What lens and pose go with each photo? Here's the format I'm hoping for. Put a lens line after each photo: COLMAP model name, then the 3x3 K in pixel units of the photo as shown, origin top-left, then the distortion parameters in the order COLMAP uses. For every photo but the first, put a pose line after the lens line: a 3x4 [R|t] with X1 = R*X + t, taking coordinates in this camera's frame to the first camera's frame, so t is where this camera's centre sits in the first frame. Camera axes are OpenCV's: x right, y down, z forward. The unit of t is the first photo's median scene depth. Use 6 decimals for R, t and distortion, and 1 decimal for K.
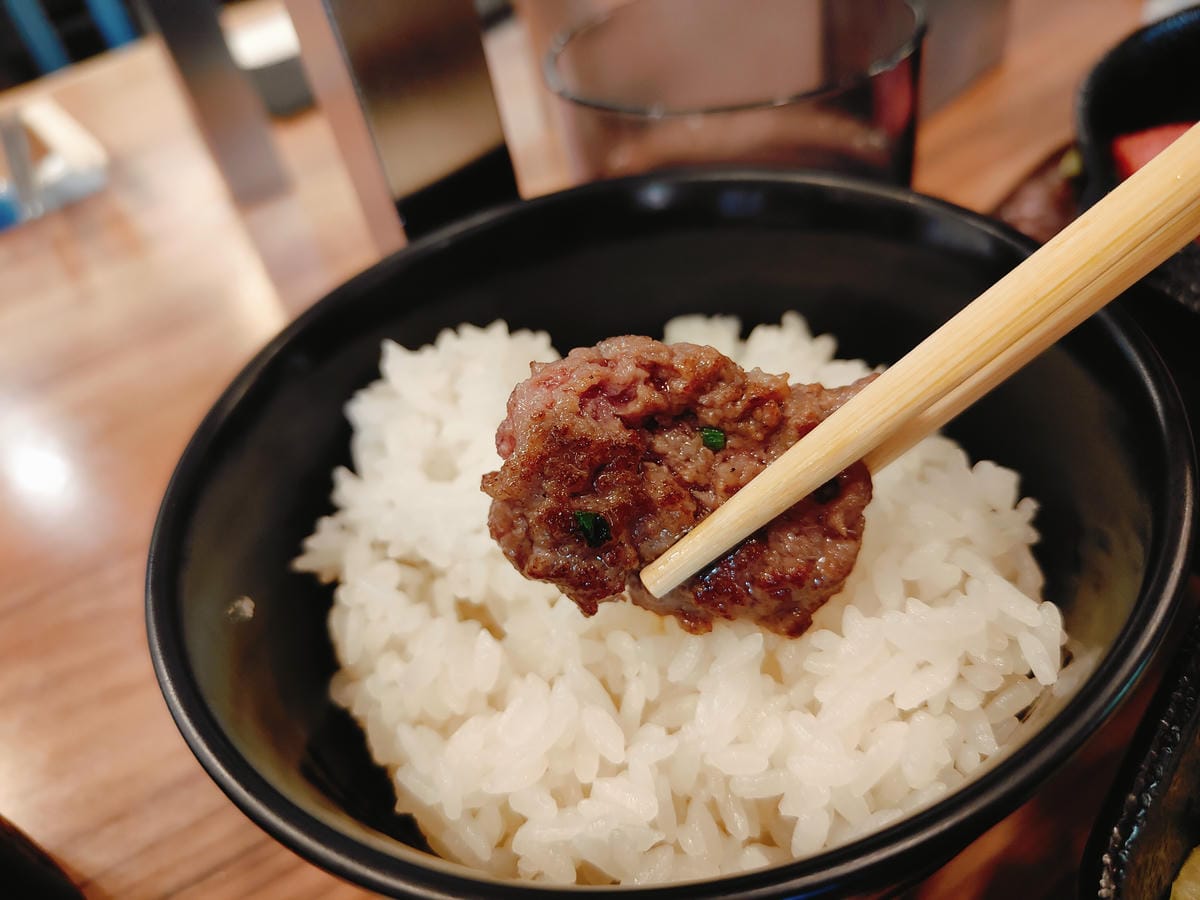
lens RADIAL K [[925.0, 0, 599.7], [0, 925.0, 444.4], [0, 0, 1]] dist [0.006902, -0.002785]
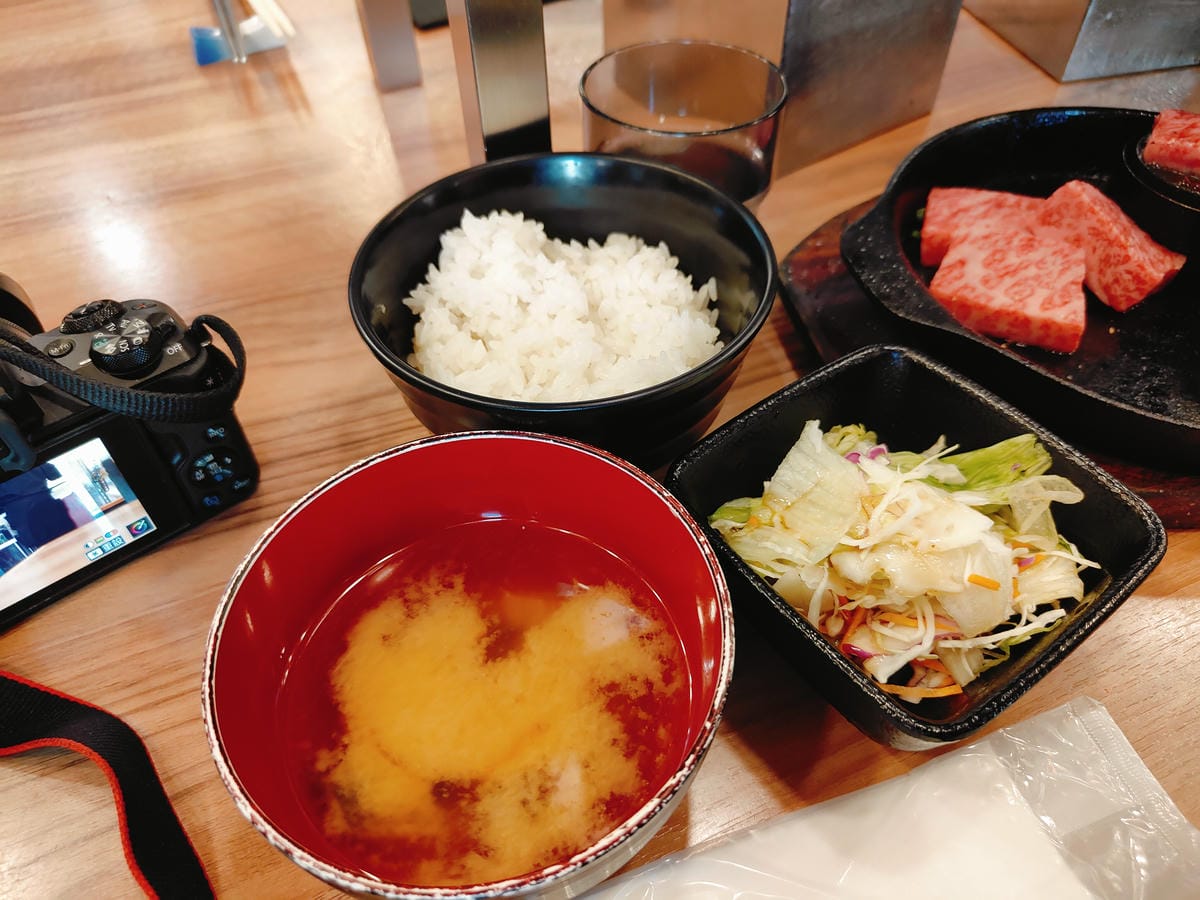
lens RADIAL K [[925.0, 0, 604.4], [0, 925.0, 452.8], [0, 0, 1]] dist [0.006902, -0.002785]
pose [[0.971826, 0.235069, -0.017215, 0.244577], [-0.232087, 0.967117, 0.104025, 0.132601], [0.041102, -0.097098, 0.994426, -1.144222]]
